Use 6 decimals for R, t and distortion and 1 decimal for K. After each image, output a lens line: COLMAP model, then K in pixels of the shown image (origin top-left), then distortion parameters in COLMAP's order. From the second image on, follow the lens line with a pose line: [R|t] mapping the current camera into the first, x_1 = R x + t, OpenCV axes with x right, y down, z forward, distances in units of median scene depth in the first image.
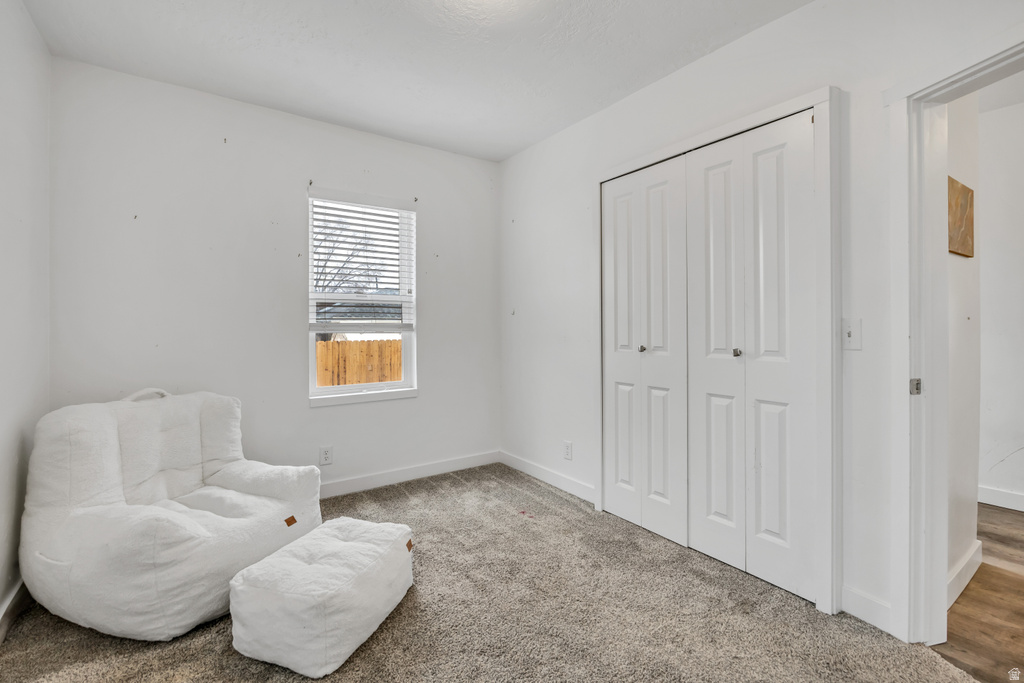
lens RADIAL K [[459.0, 0, 513.5], [0, 459.0, 333.3], [0, 0, 1]] dist [-0.019182, -0.000554]
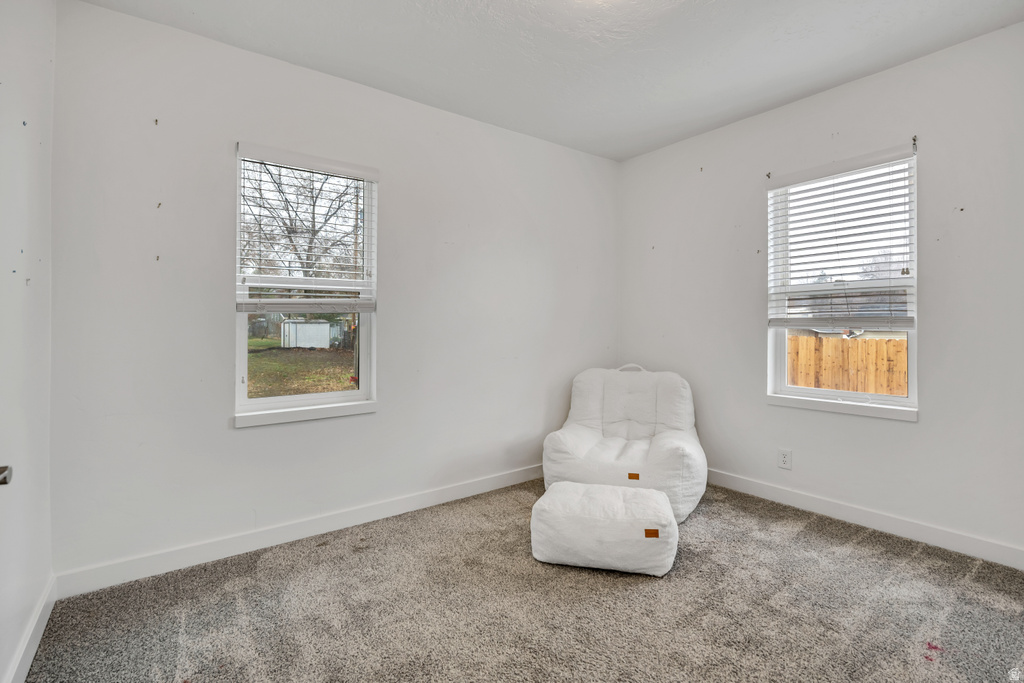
lens RADIAL K [[459.0, 0, 516.6], [0, 459.0, 325.1], [0, 0, 1]] dist [-0.019182, -0.000554]
pose [[0.031980, 0.003917, -0.999481, 0.533029], [-0.011036, 0.999933, 0.003565, -0.004741], [0.999428, 0.010917, 0.032021, 0.440285]]
